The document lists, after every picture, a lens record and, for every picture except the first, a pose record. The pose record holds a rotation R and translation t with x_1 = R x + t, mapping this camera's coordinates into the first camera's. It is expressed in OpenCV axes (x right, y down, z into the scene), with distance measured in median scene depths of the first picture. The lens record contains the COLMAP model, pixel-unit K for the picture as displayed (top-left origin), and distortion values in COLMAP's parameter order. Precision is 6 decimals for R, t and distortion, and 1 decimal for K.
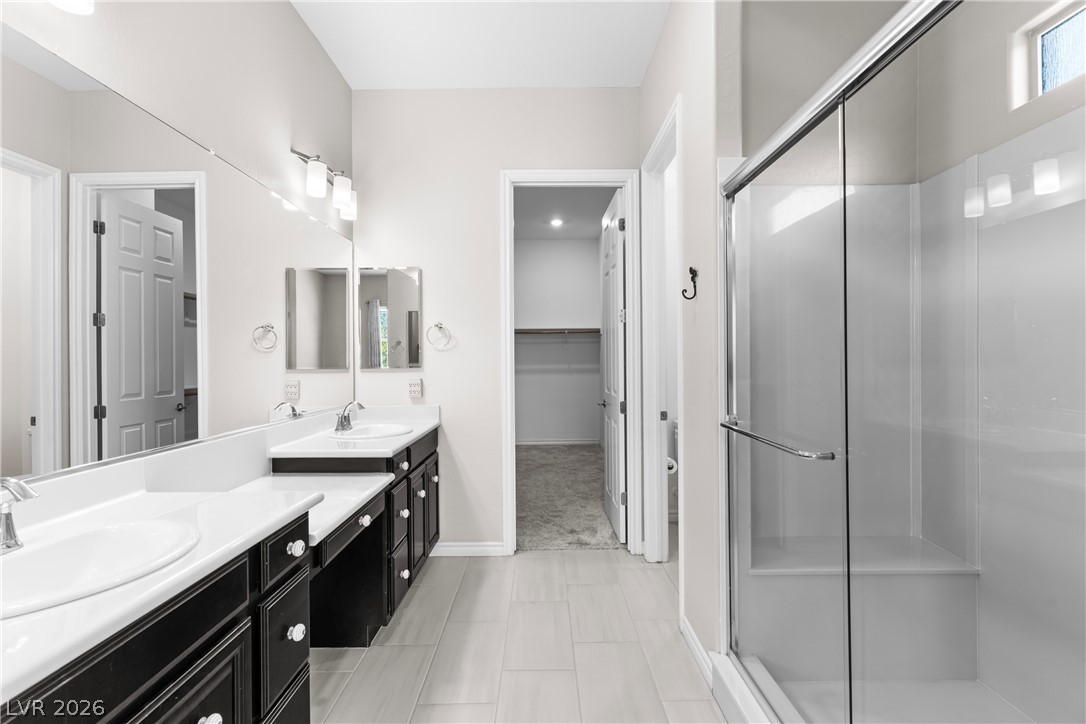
lens RADIAL K [[512.6, 0, 542.1], [0, 512.6, 360.7], [0, 0, 1]] dist [0.001383, 0.001316]
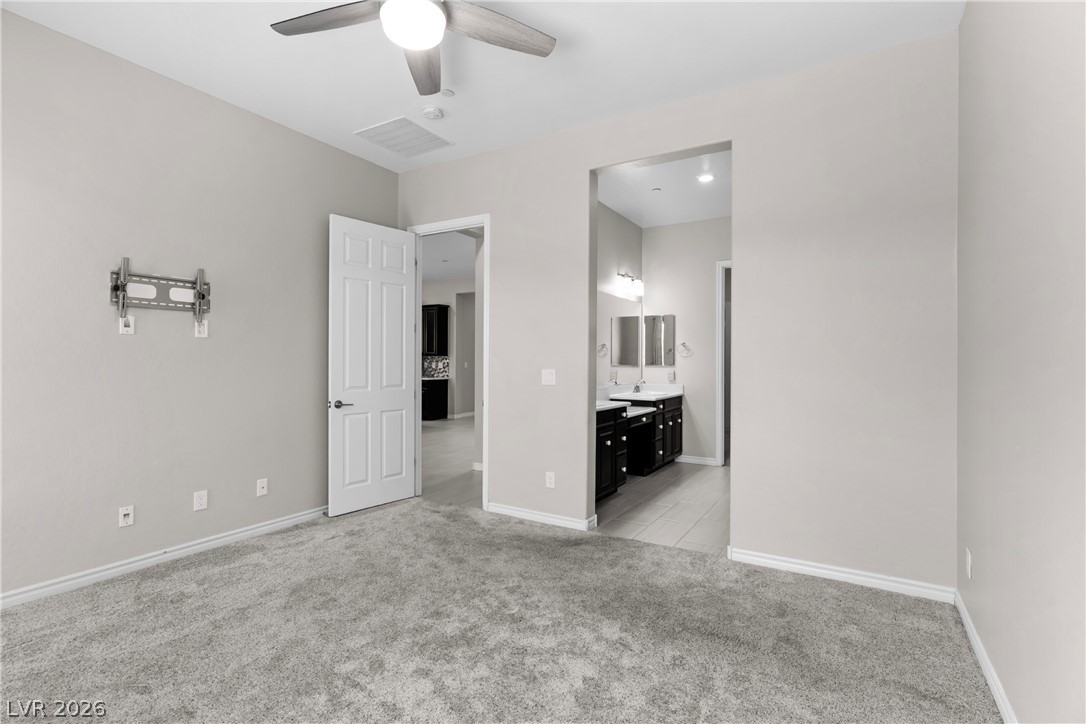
lens RADIAL K [[512.6, 0, 544.4], [0, 512.6, 360.3], [0, 0, 1]] dist [0.001383, 0.001316]
pose [[0.855791, 0.012059, -0.517182, 0.363092], [-0.014036, 0.999901, 0.000089, 0.001523], [0.517132, 0.007183, 0.855876, -0.963176]]
